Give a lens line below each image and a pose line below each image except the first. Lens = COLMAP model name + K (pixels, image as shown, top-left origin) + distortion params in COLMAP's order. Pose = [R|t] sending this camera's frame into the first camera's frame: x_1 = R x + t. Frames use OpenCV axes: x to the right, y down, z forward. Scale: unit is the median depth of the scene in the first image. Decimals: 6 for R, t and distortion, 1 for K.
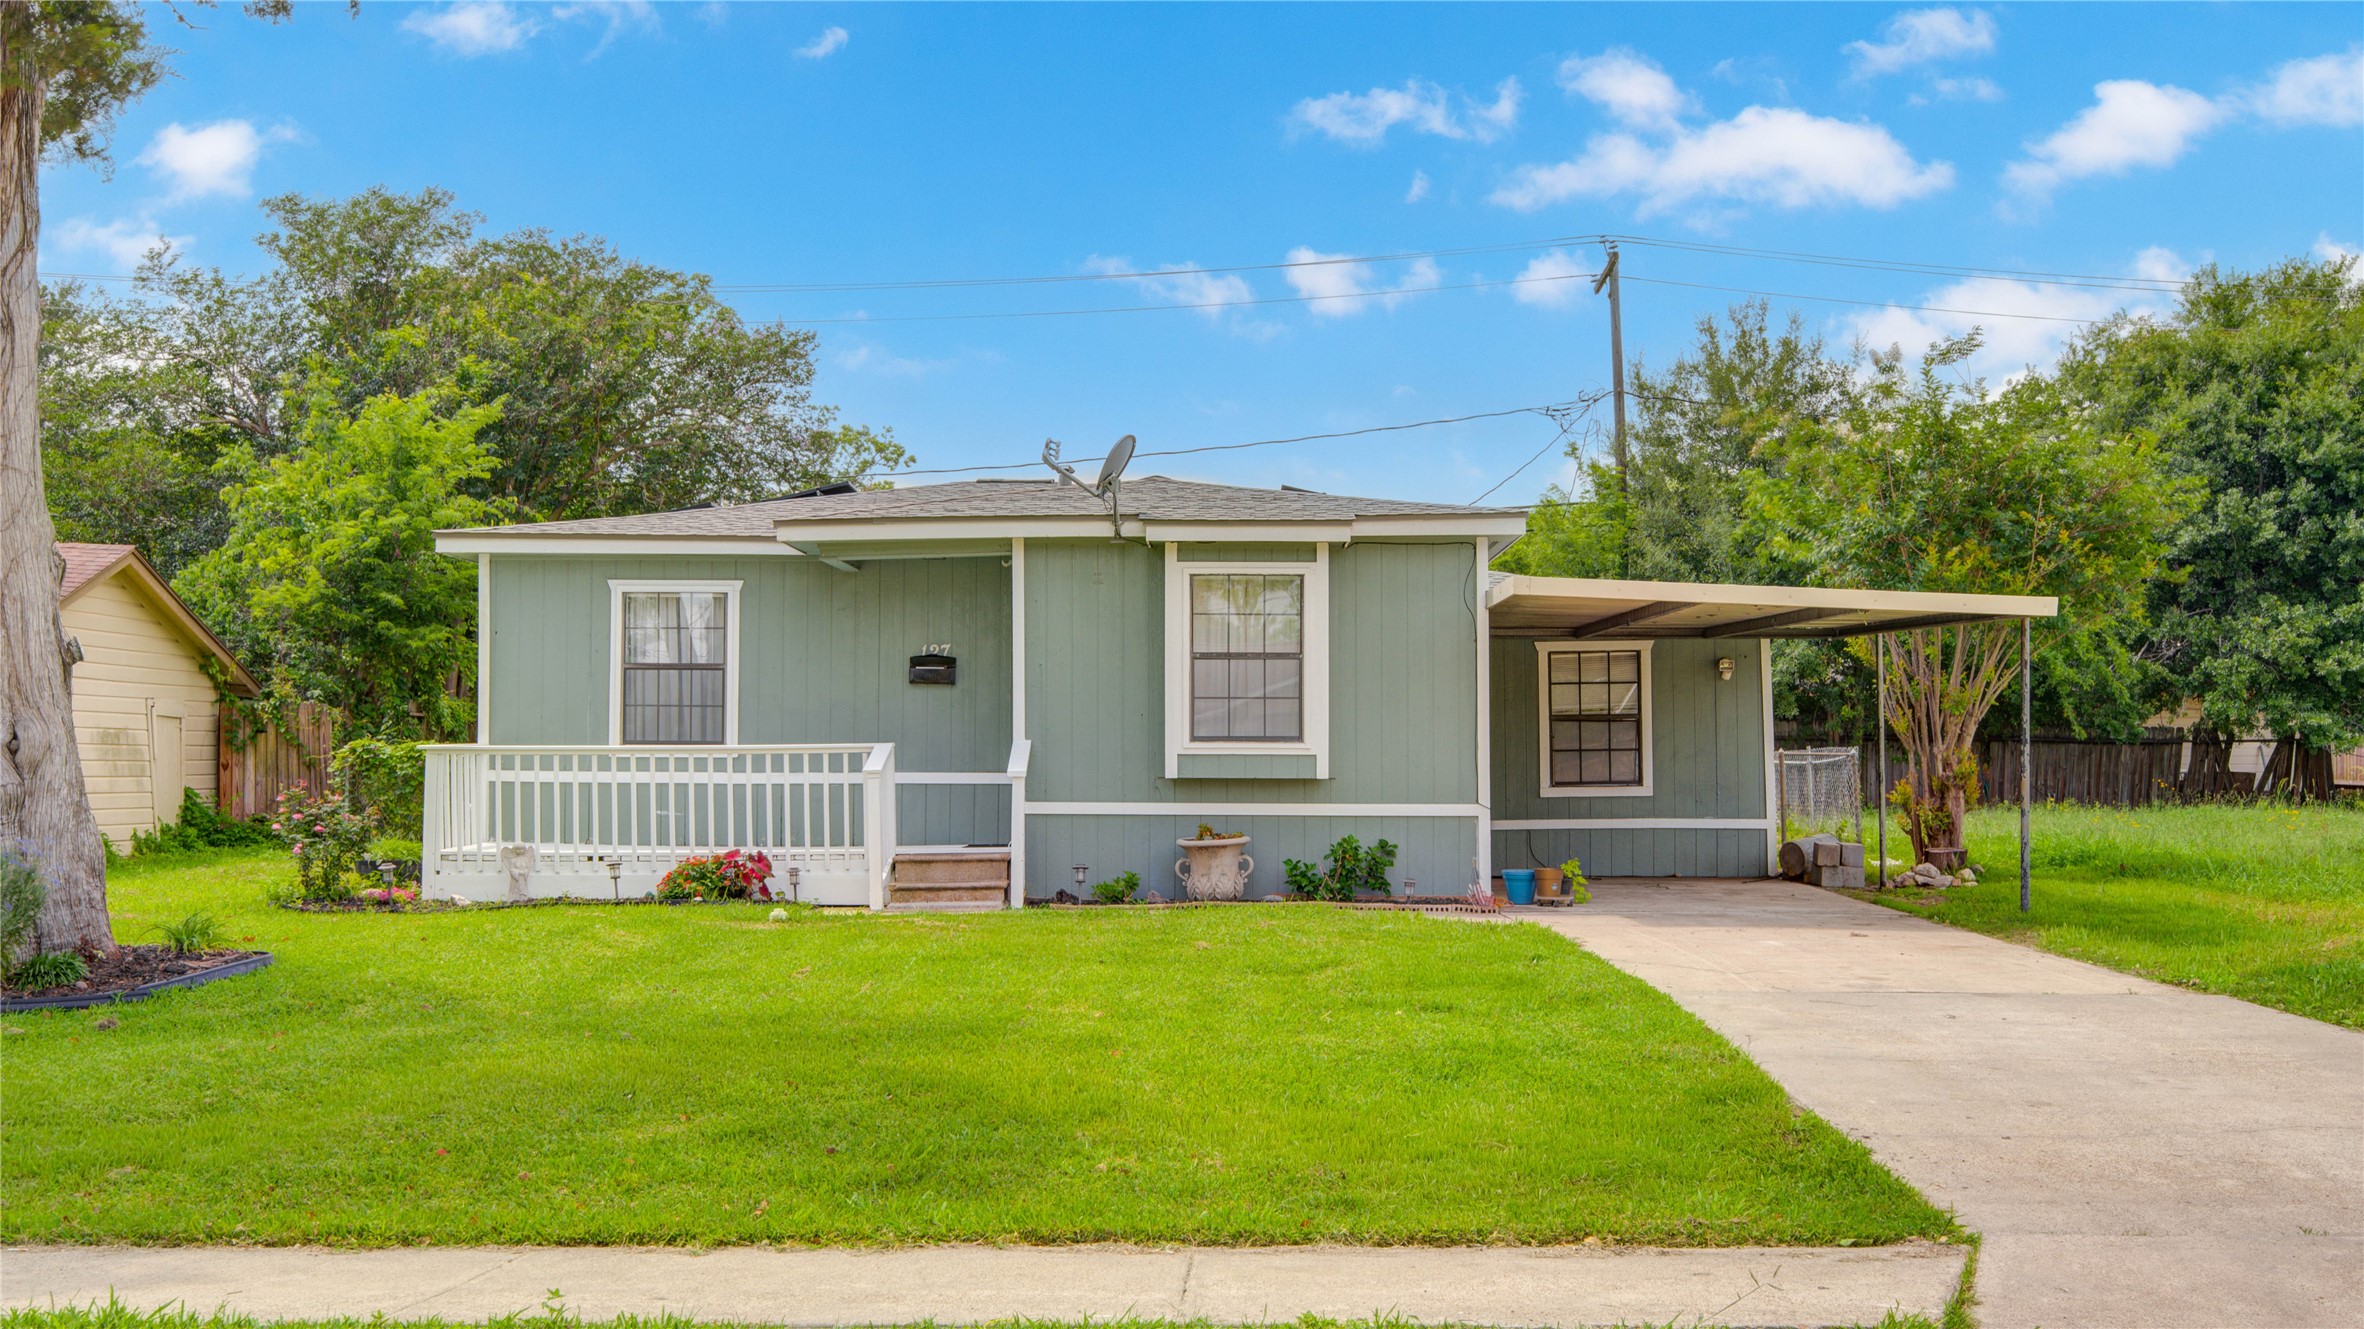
lens RADIAL K [[2373.4, 0, 1182.0], [0, 2373.4, 664.5], [0, 0, 1]] dist [-0.026193, -0.024925]
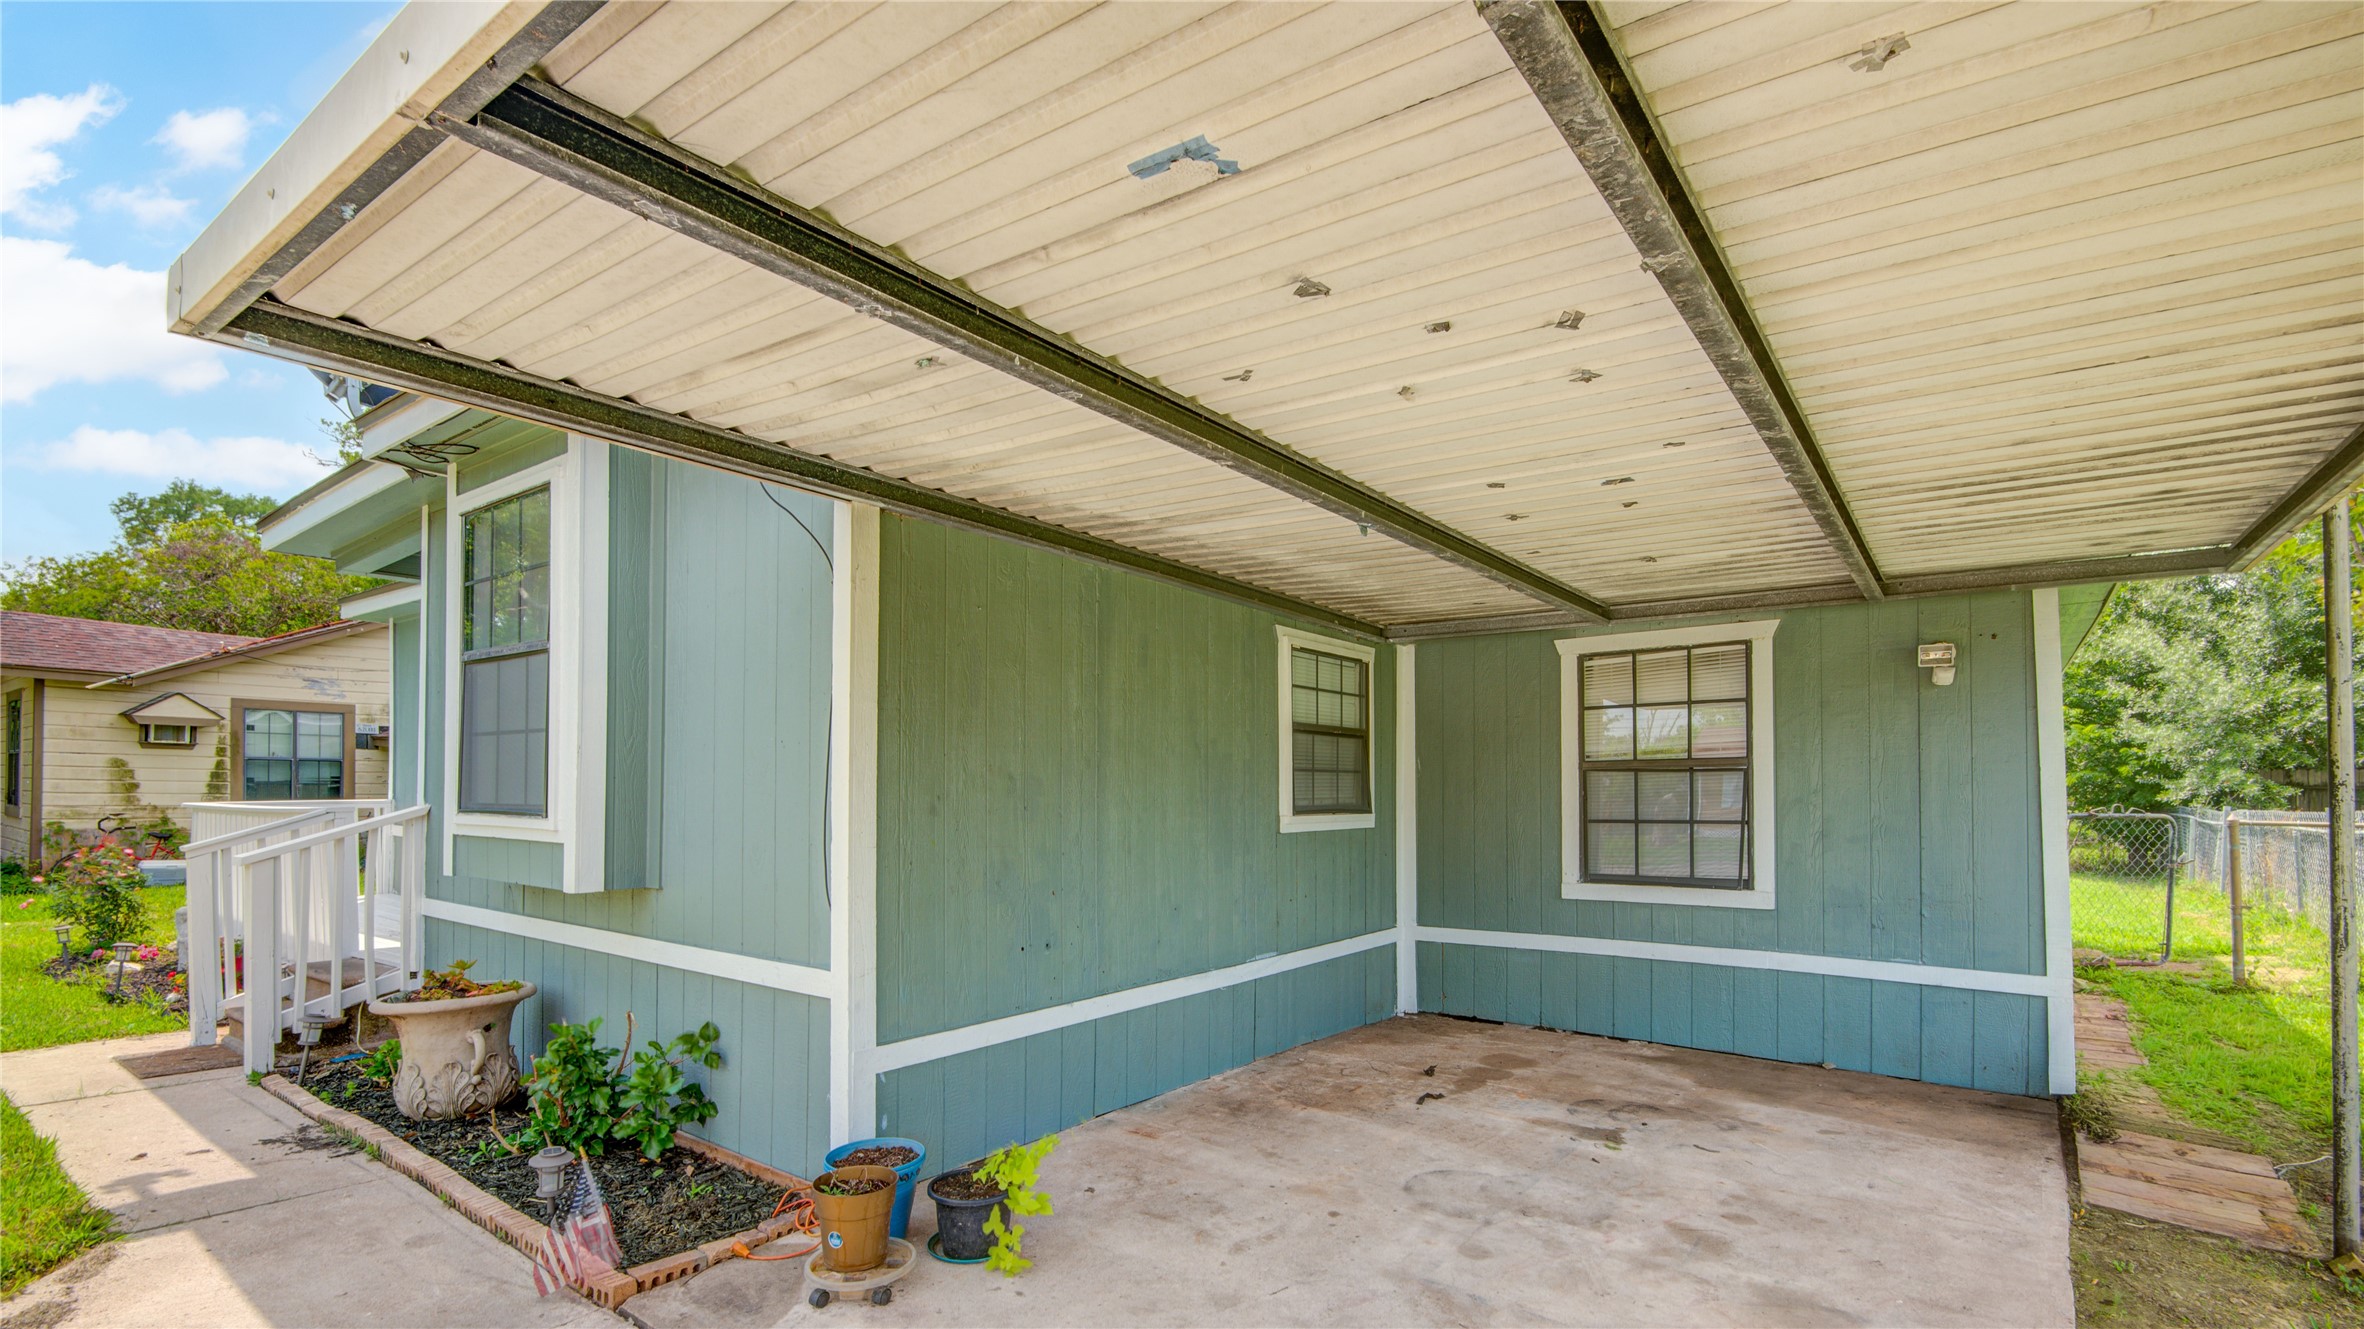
lens RADIAL K [[1087.3, 0, 1175.4], [0, 1087.3, 776.4], [0, 0, 1]] dist [-0.016998, -0.000023]
pose [[0.799304, -0.003223, -0.600918, 0.267533], [0.019925, 0.999578, 0.021141, 0.019828], [0.600597, -0.028871, 0.799031, 0.818822]]
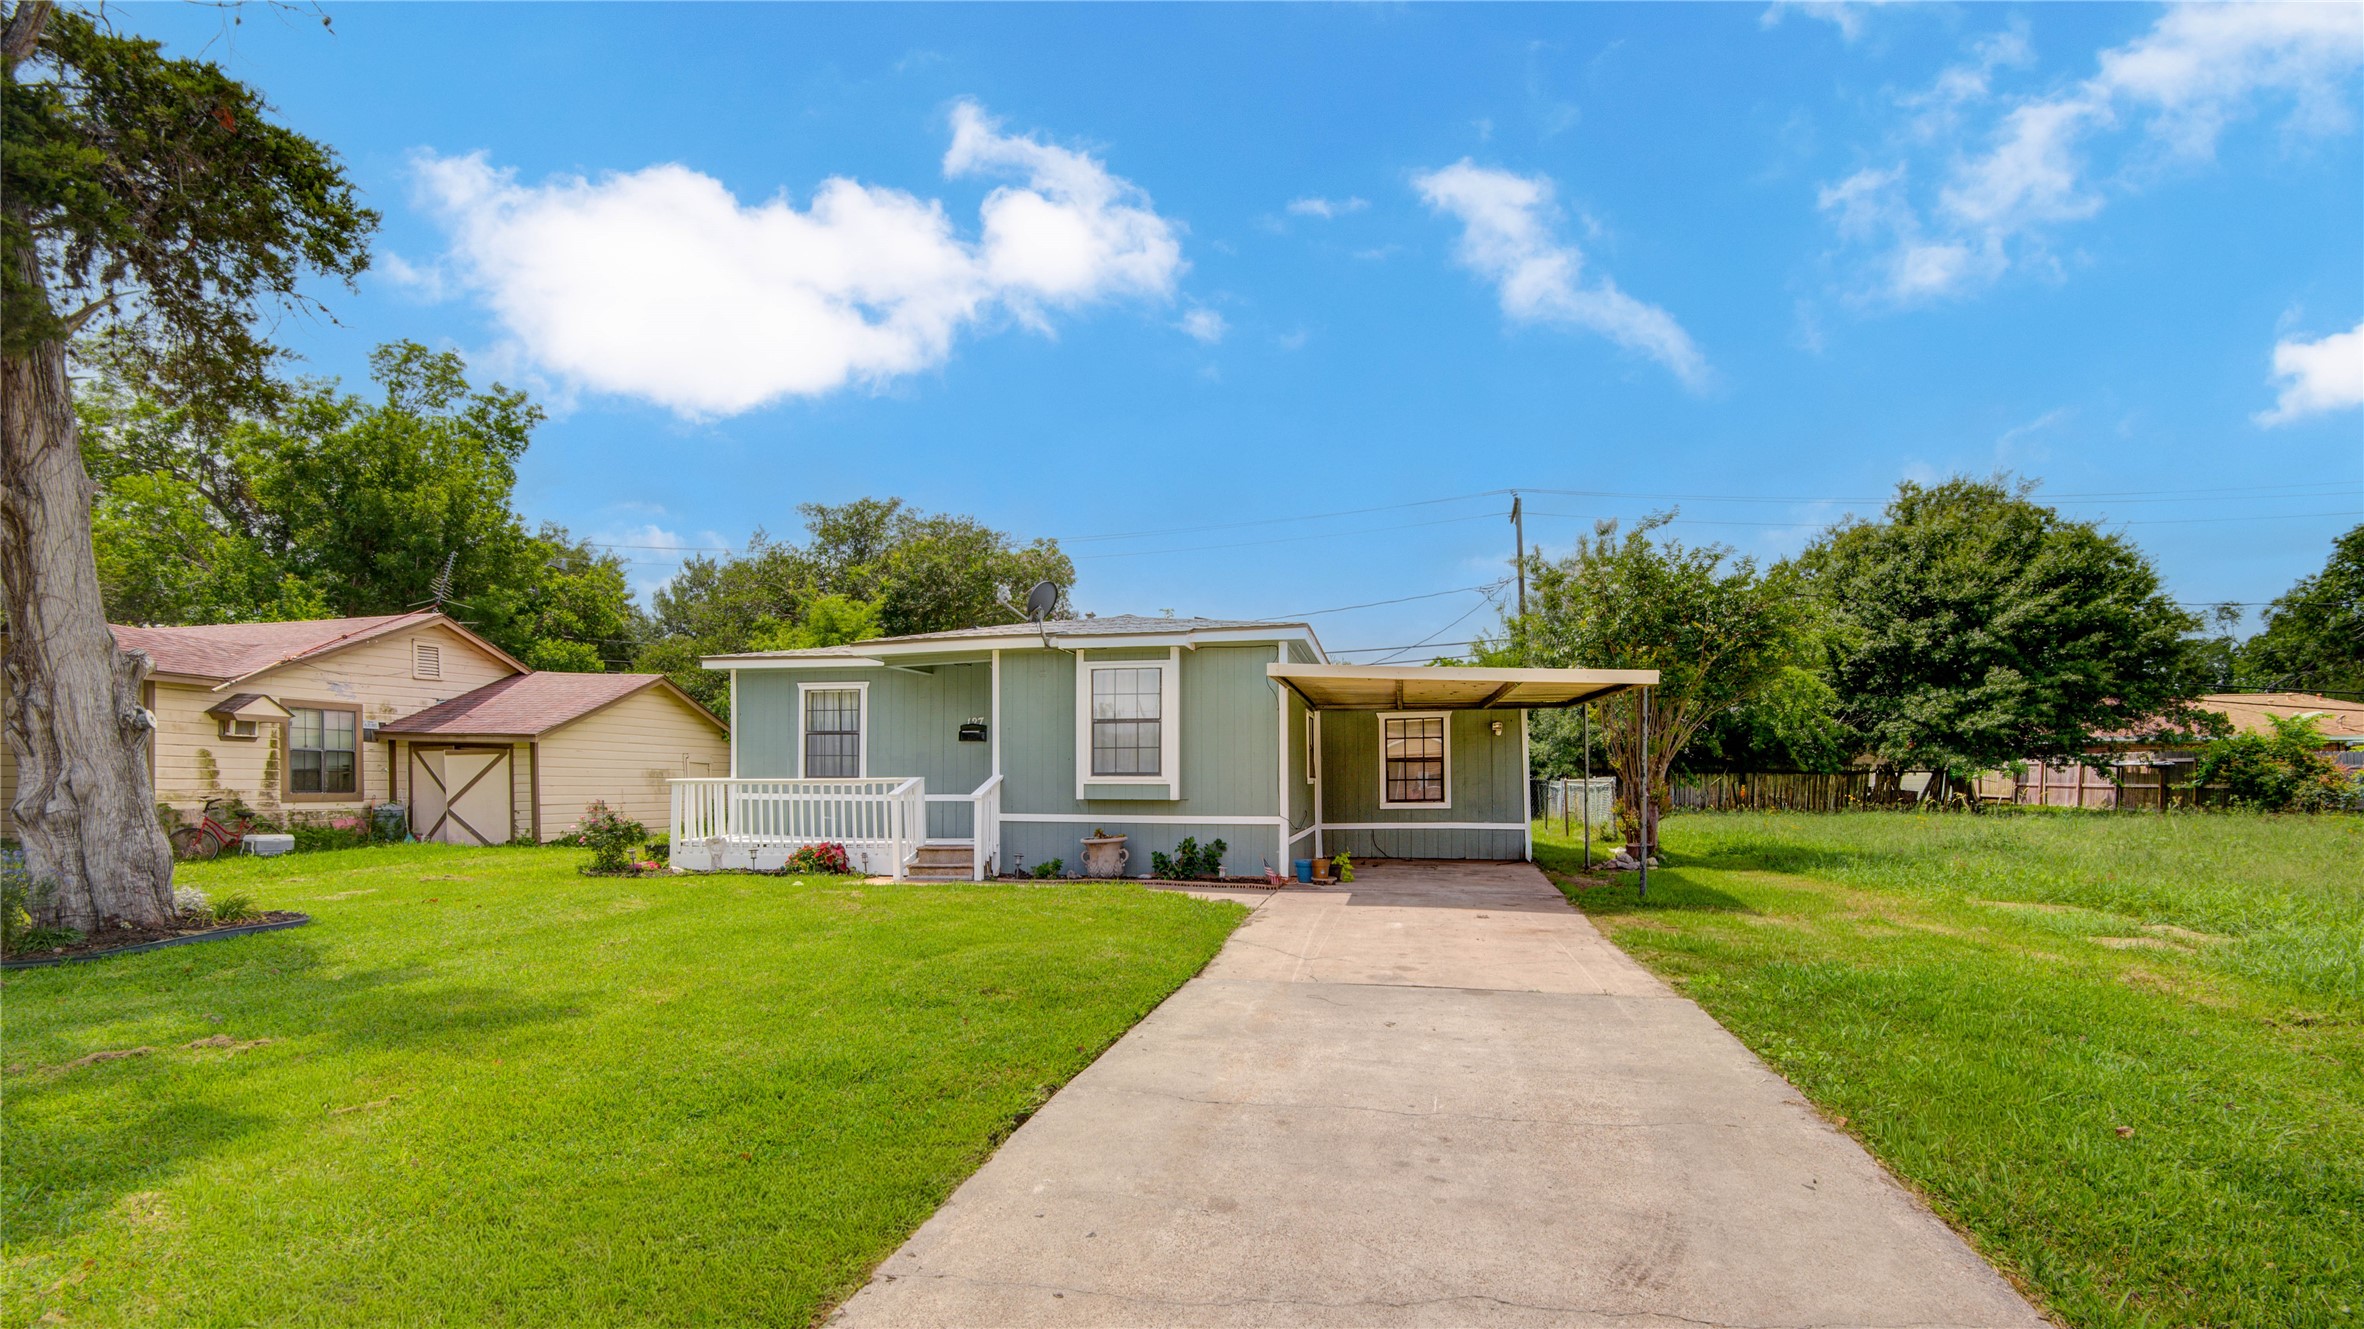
lens RADIAL K [[1087.3, 0, 1175.4], [0, 1087.3, 776.4], [0, 0, 1]] dist [-0.016998, -0.000023]
pose [[0.978329, -0.001857, -0.207048, 0.190021], [0.009331, 0.999339, 0.035124, 0.007157], [0.206845, -0.036295, 0.977700, 0.280779]]
